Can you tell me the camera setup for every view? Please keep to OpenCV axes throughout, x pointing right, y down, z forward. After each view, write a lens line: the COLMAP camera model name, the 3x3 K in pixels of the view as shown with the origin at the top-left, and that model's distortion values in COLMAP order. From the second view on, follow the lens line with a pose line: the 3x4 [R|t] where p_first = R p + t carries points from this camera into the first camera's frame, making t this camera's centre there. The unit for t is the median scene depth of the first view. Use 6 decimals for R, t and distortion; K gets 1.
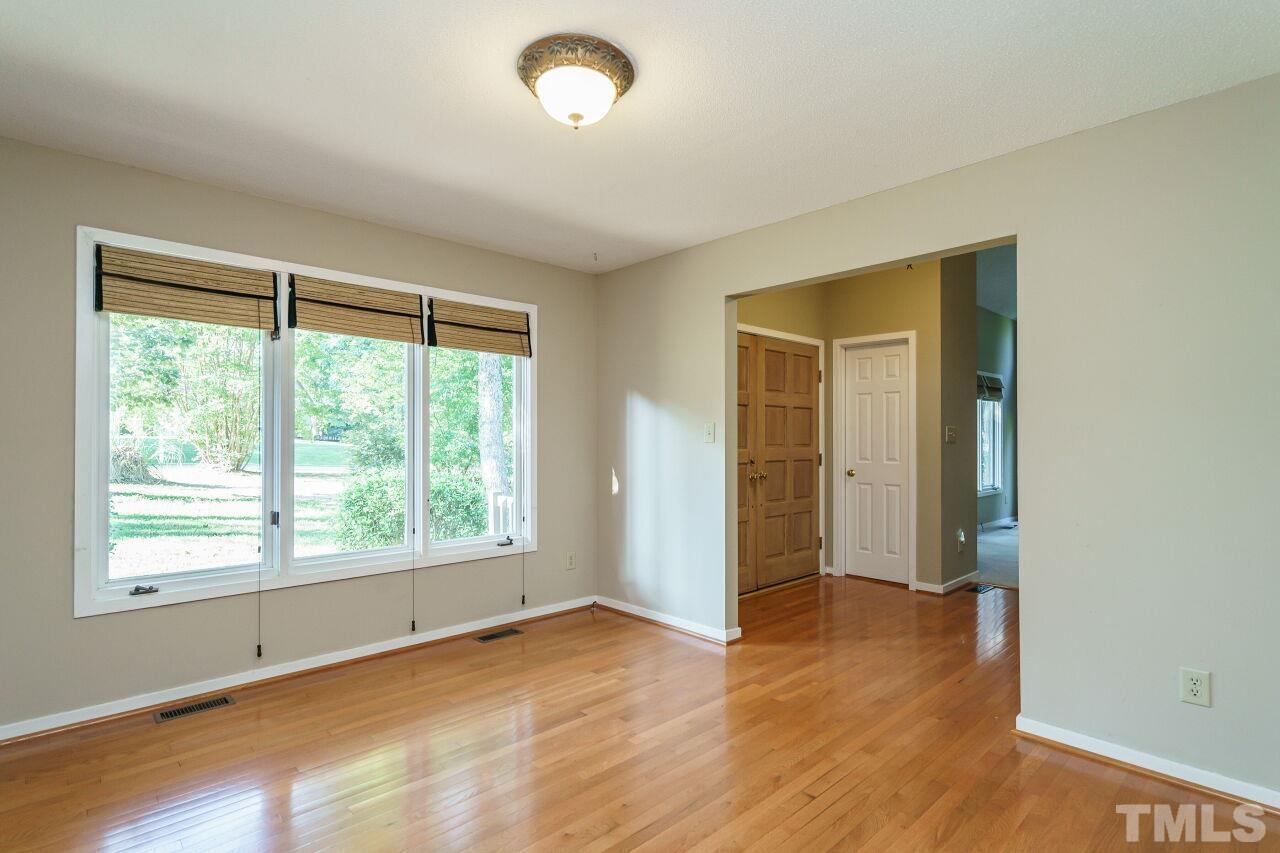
lens RADIAL K [[624.7, 0, 637.6], [0, 624.7, 433.2], [0, 0, 1]] dist [0.004447, 0.000436]
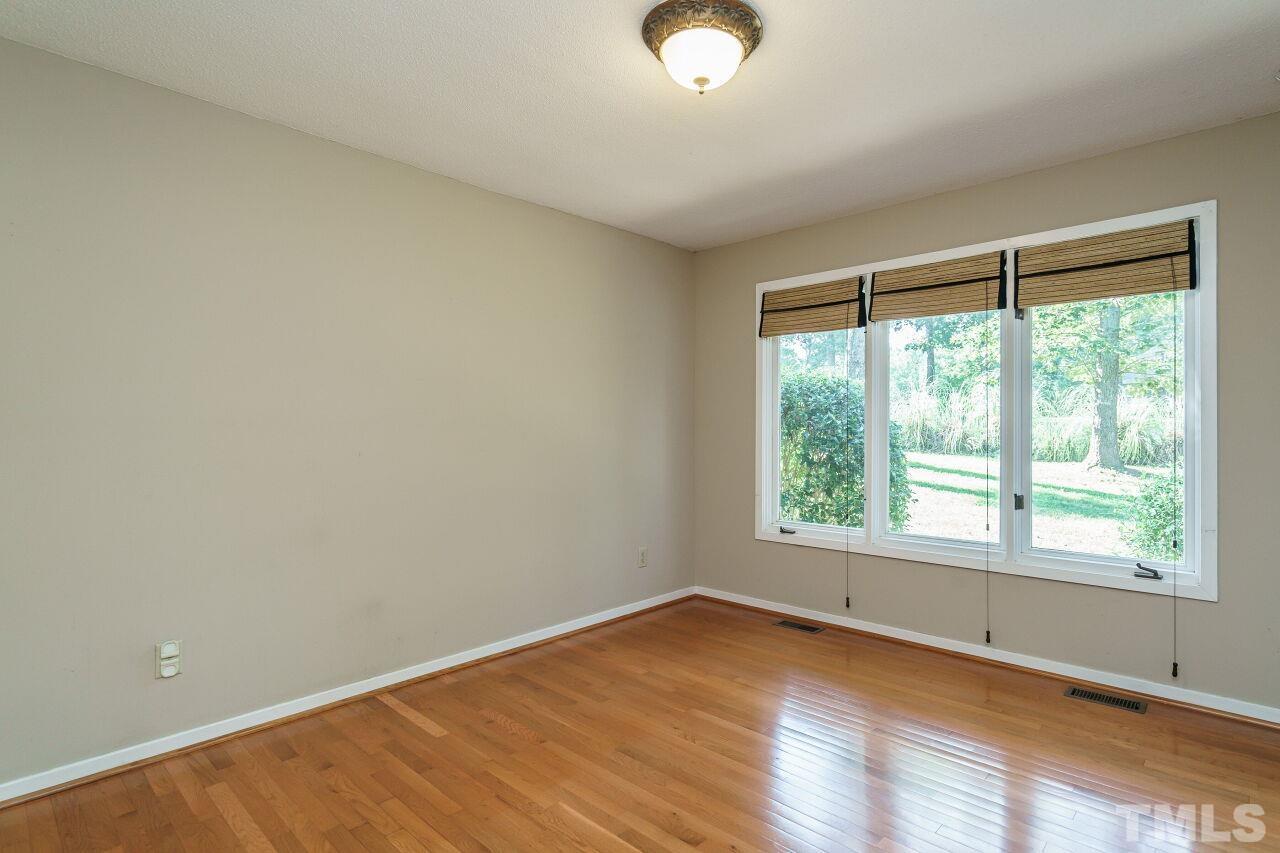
lens RADIAL K [[624.7, 0, 637.3], [0, 624.7, 422.0], [0, 0, 1]] dist [0.004447, 0.000436]
pose [[0.079372, -0.006175, -0.996826, 0.488097], [0.014355, 0.999884, -0.005051, 0.008070], [0.996742, -0.013909, 0.079452, 0.470150]]
